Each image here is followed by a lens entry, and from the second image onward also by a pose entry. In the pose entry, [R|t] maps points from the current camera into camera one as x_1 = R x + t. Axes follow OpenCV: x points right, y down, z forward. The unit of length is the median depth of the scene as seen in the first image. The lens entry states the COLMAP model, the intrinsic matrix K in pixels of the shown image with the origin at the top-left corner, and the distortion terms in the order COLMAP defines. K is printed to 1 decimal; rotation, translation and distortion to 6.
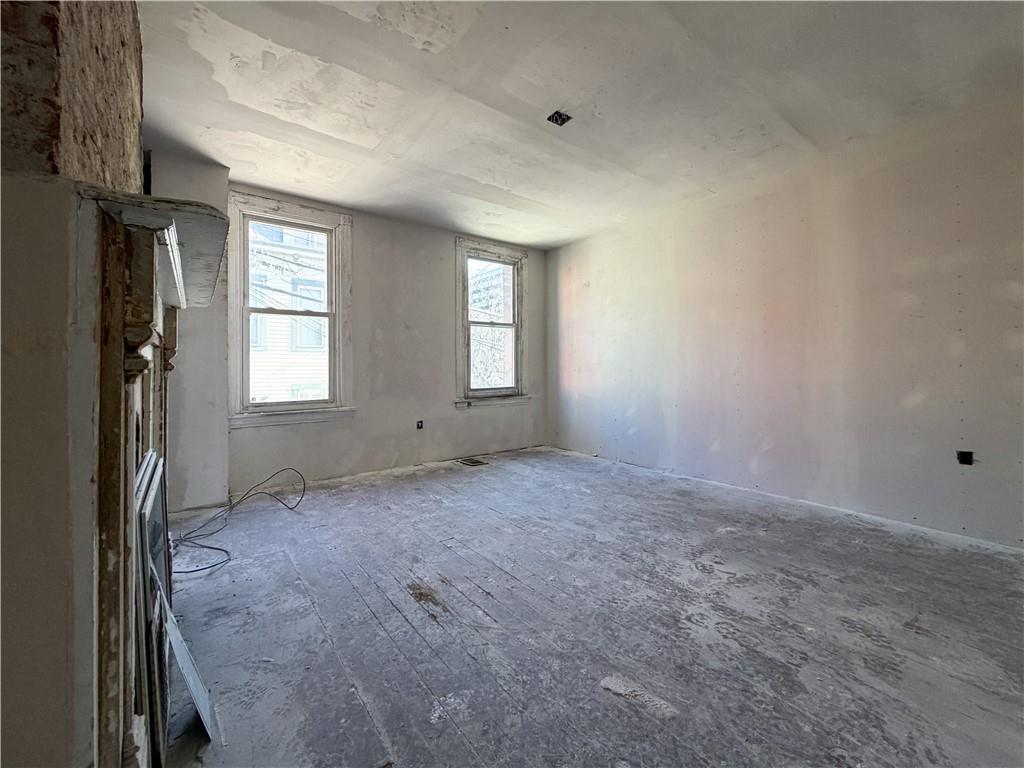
lens RADIAL K [[419.0, 0, 512.4], [0, 419.0, 374.9], [0, 0, 1]] dist [-0.000167, 0.000154]
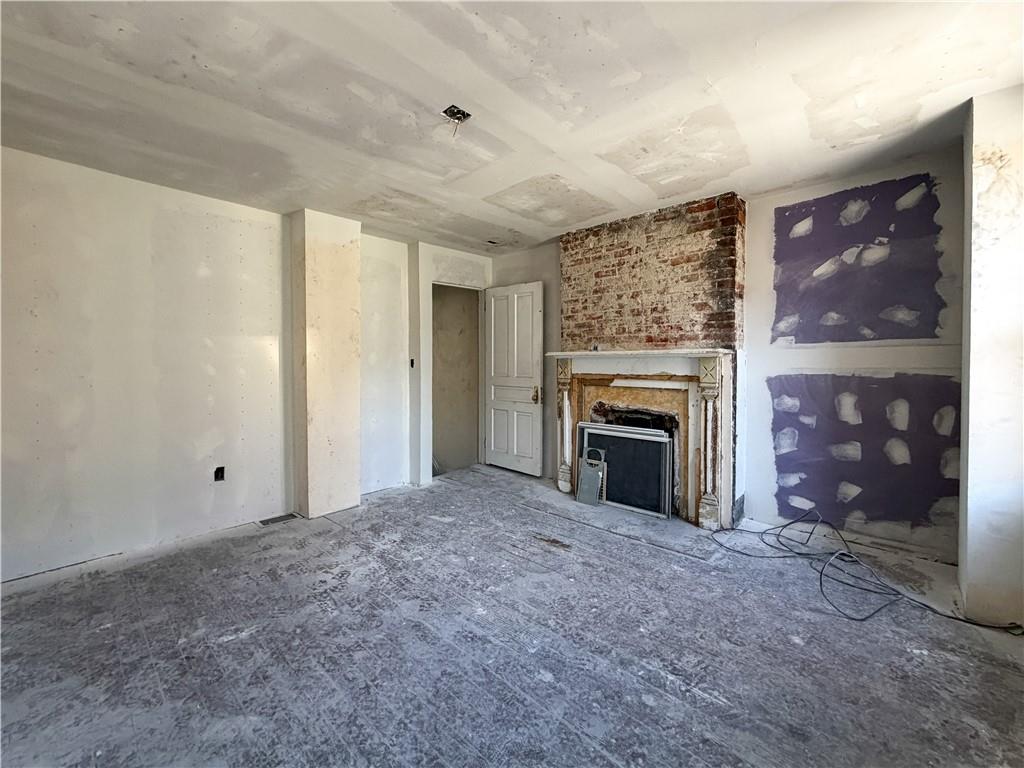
lens RADIAL K [[419.0, 0, 510.5], [0, 419.0, 378.7], [0, 0, 1]] dist [-0.000167, 0.000154]
pose [[-0.985507, 0.016063, -0.168870, 0.192670], [0.005823, 0.998123, 0.060962, -0.170331], [0.169532, 0.059095, -0.983751, 2.332104]]
